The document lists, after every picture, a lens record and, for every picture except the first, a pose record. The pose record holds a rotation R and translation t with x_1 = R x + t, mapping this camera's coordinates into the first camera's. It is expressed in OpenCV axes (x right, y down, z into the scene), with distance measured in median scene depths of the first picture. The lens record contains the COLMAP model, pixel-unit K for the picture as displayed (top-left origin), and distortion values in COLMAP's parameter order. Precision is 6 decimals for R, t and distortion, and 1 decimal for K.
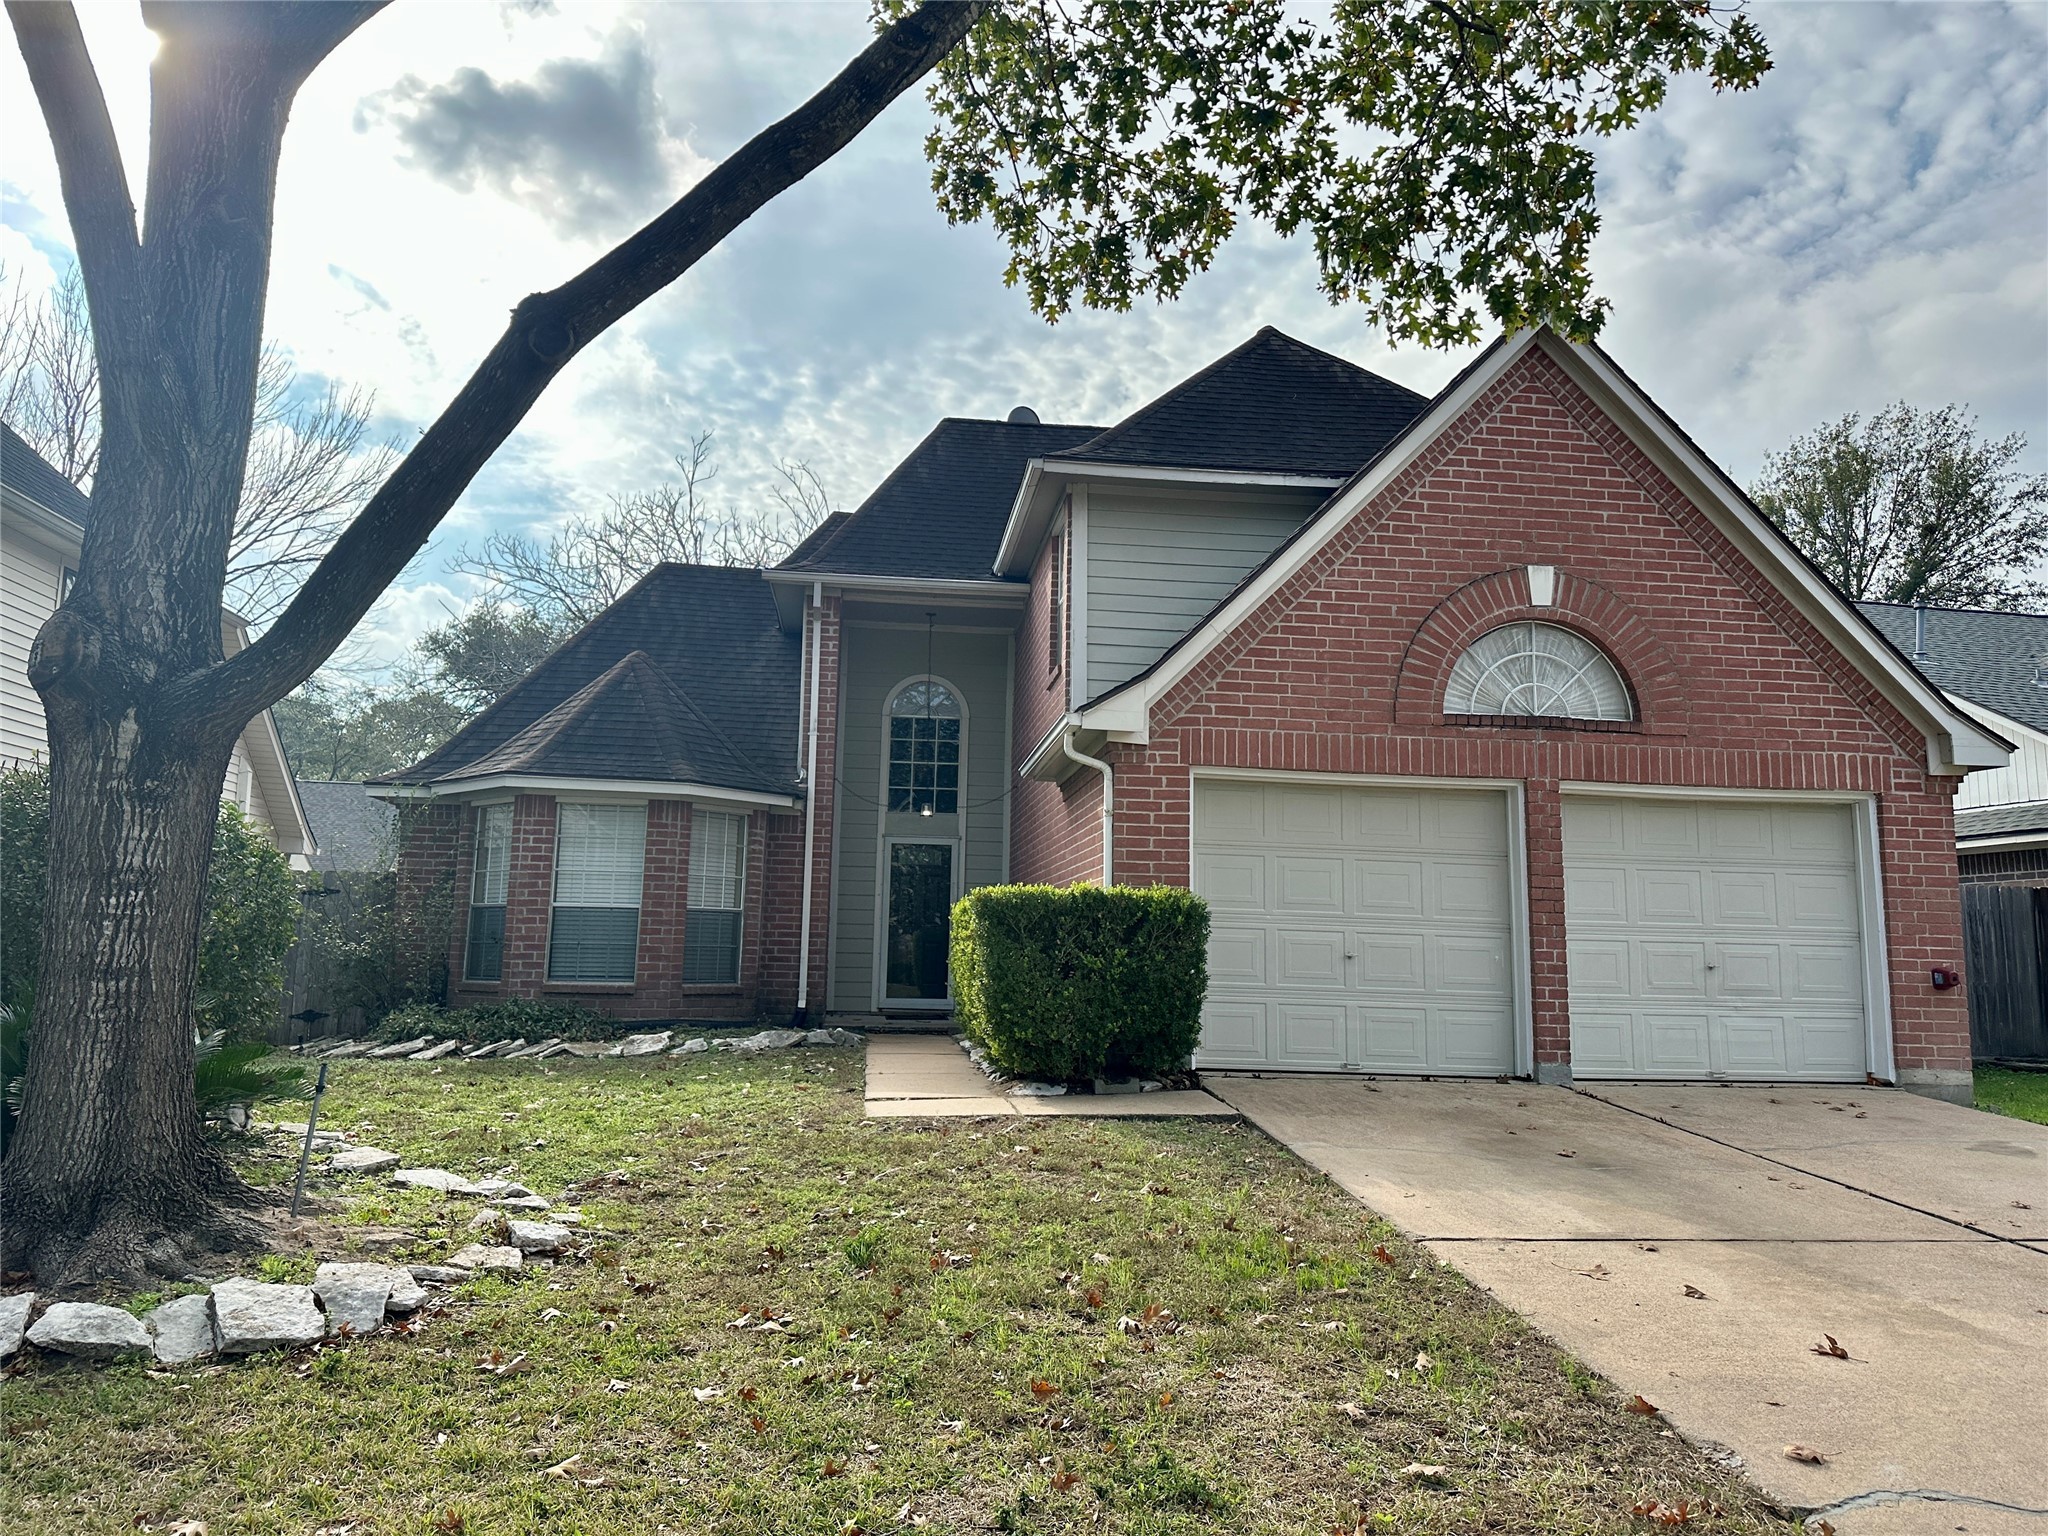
lens RADIAL K [[1412.1, 0, 989.3], [0, 1412.1, 758.0], [0, 0, 1]] dist [0.051935, -0.072130]
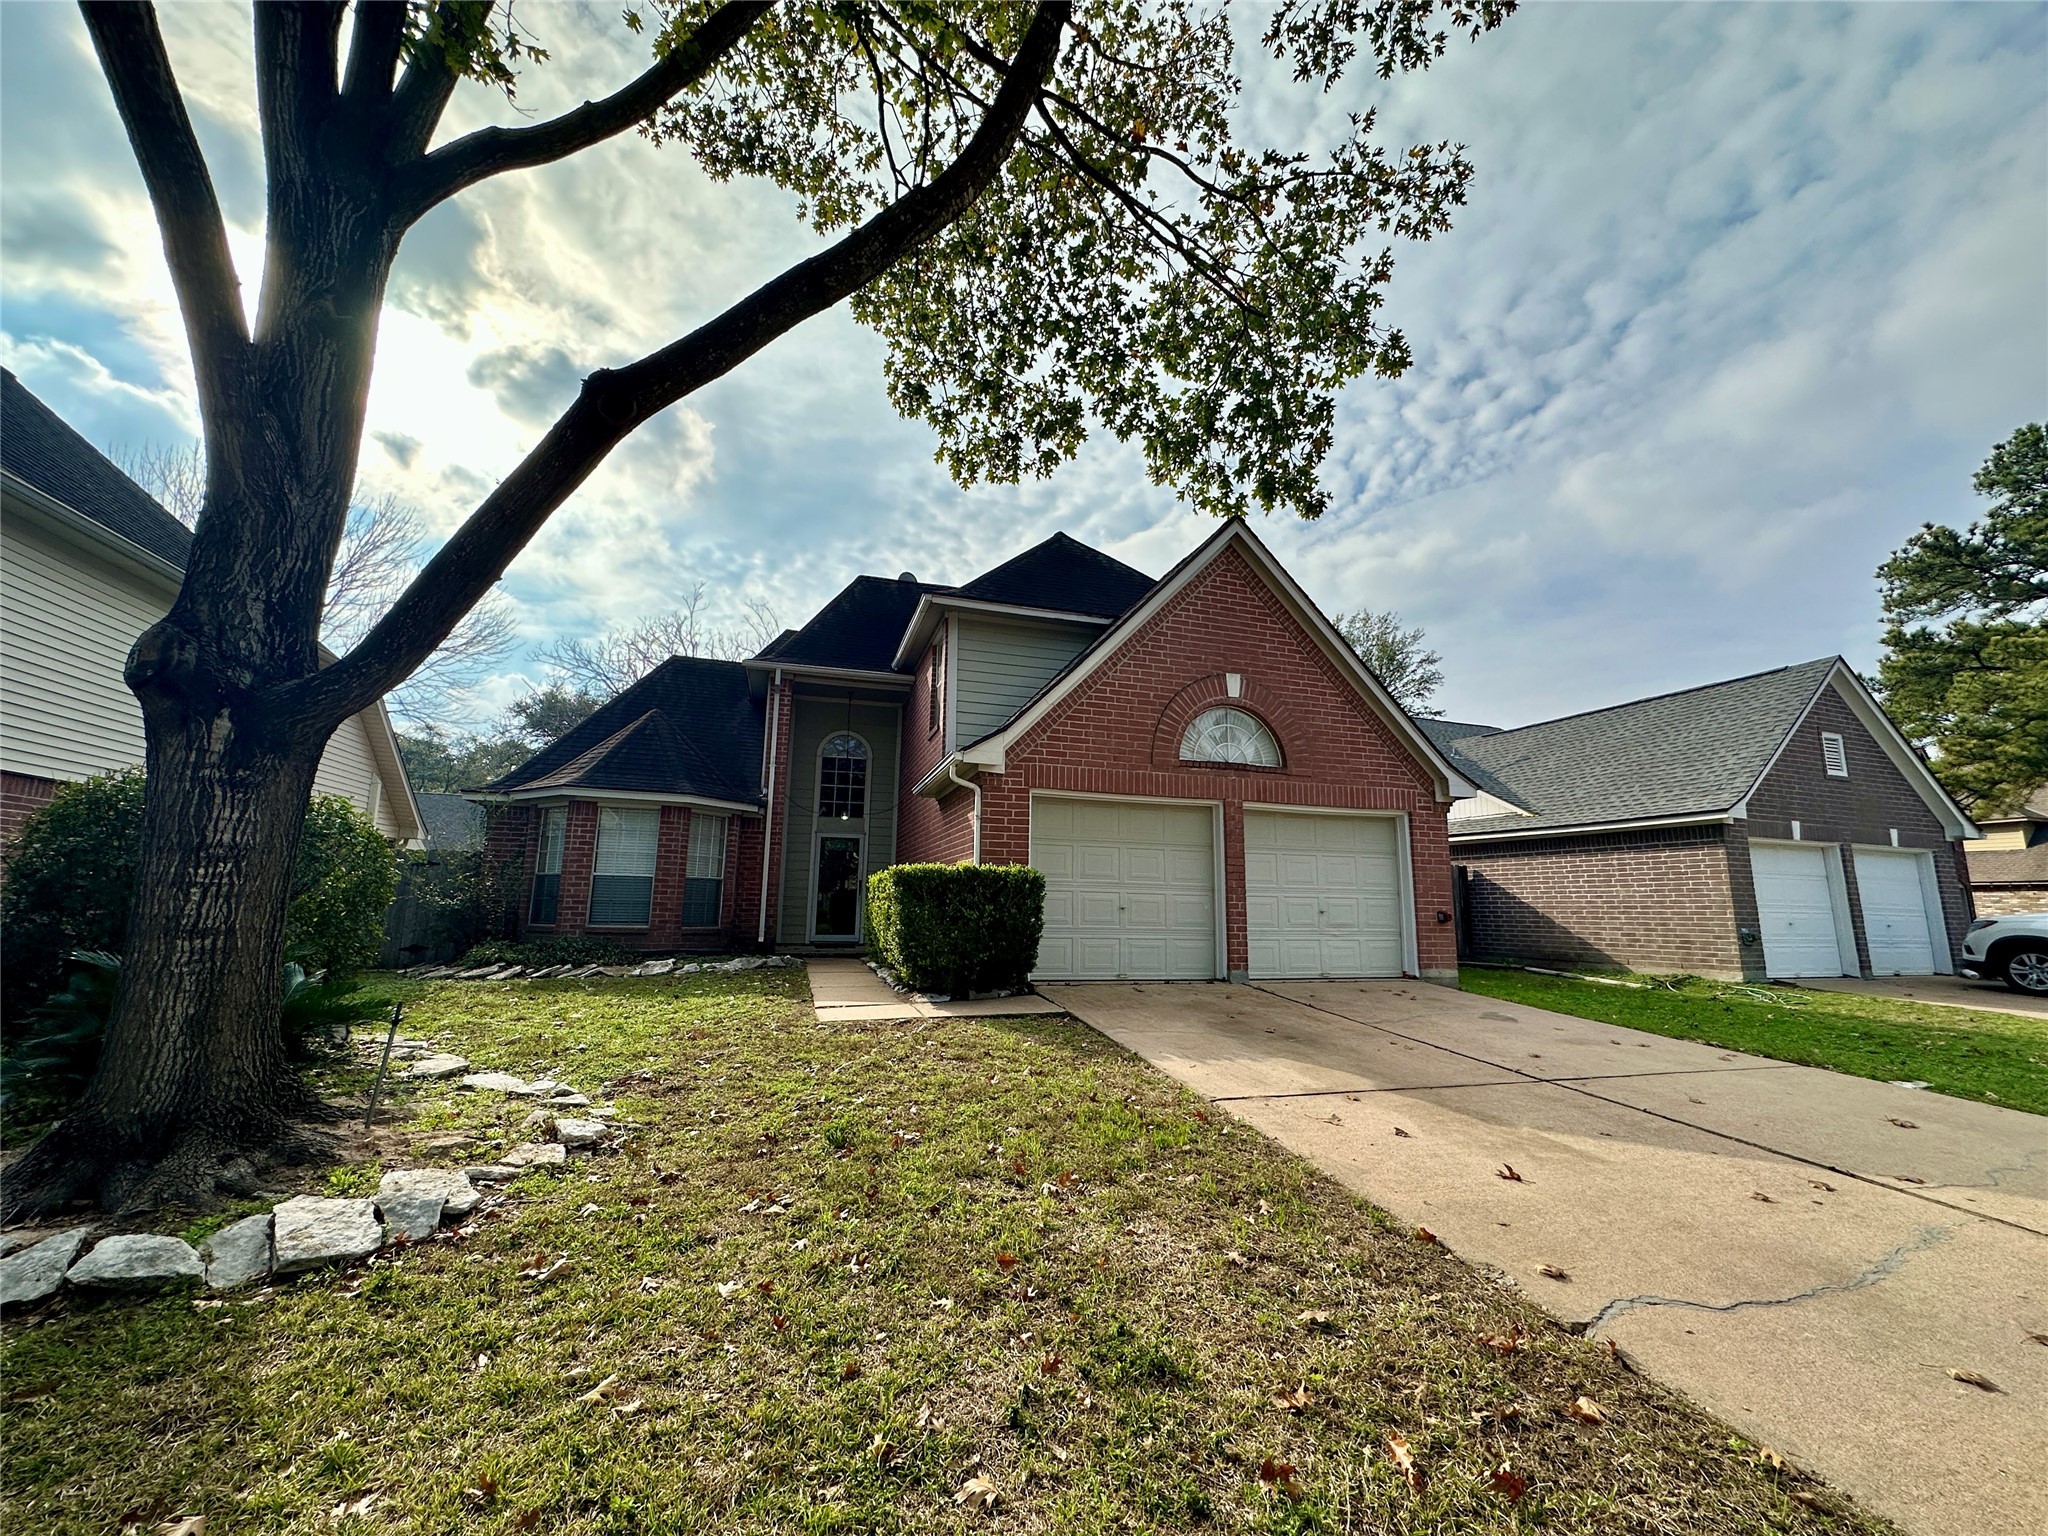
lens RADIAL K [[814.7, 0, 1020.0], [0, 814.7, 771.6], [0, 0, 1]] dist [-0.008099, 0.000923]
pose [[0.982962, 0.024725, 0.182141, -0.035088], [-0.020706, 0.999499, -0.023938, 0.009492], [-0.182641, 0.019759, 0.982981, 0.104596]]
